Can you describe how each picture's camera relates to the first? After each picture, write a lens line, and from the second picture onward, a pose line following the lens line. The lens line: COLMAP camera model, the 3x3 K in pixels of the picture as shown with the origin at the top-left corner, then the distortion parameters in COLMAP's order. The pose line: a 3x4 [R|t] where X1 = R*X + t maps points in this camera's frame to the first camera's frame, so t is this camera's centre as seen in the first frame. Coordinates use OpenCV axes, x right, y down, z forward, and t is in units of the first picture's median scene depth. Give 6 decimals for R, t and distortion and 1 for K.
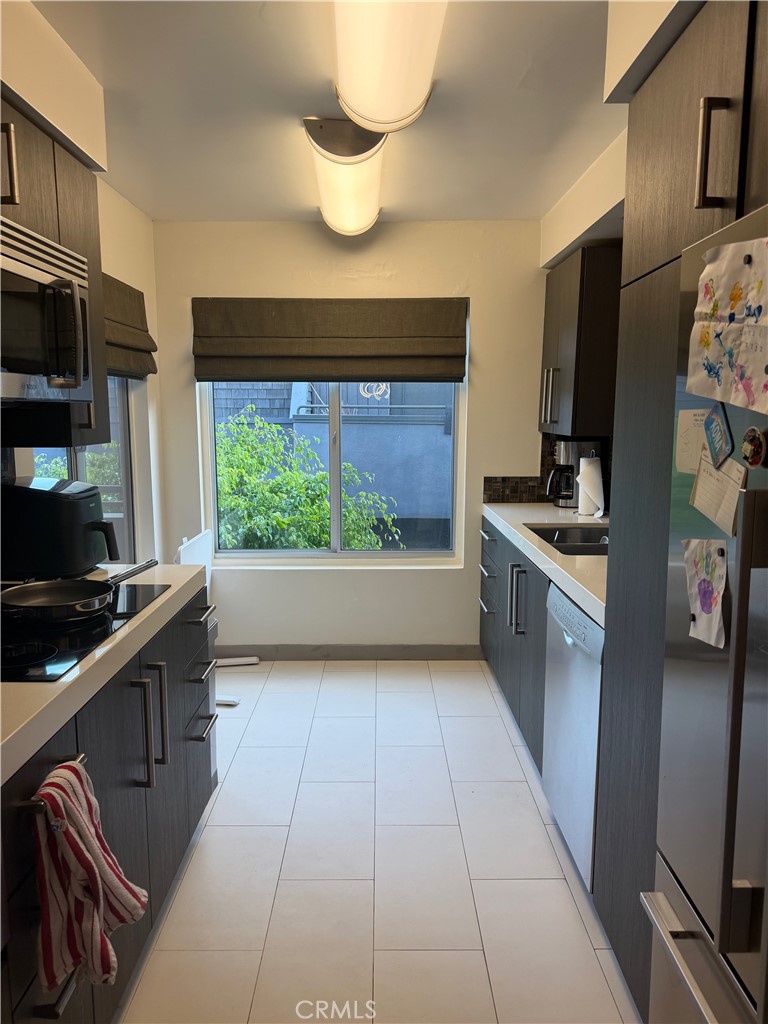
lens RADIAL K [[721.3, 0, 381.6], [0, 721.3, 514.6], [0, 0, 1]] dist [0.001283, -0.011936]
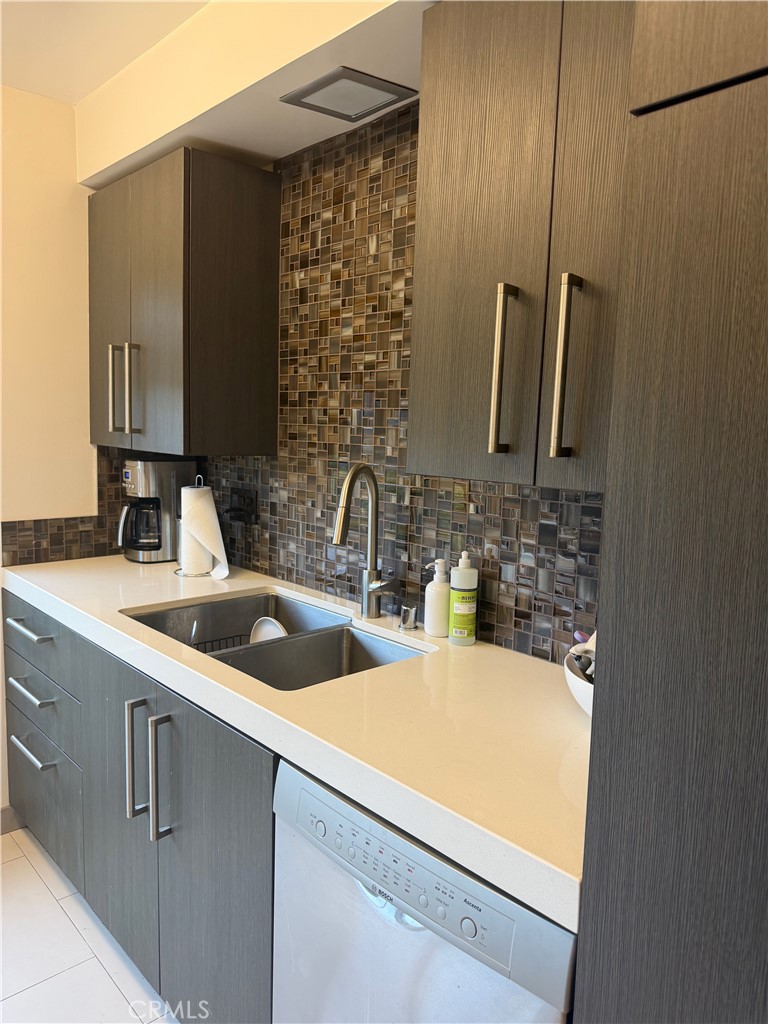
lens RADIAL K [[721.3, 0, 388.2], [0, 721.3, 511.0], [0, 0, 1]] dist [0.001283, -0.011936]
pose [[0.733275, -0.059367, 0.677336, -0.022186], [0.065811, 0.997701, 0.016200, -0.049980], [-0.676740, 0.032697, 0.735496, 0.360405]]
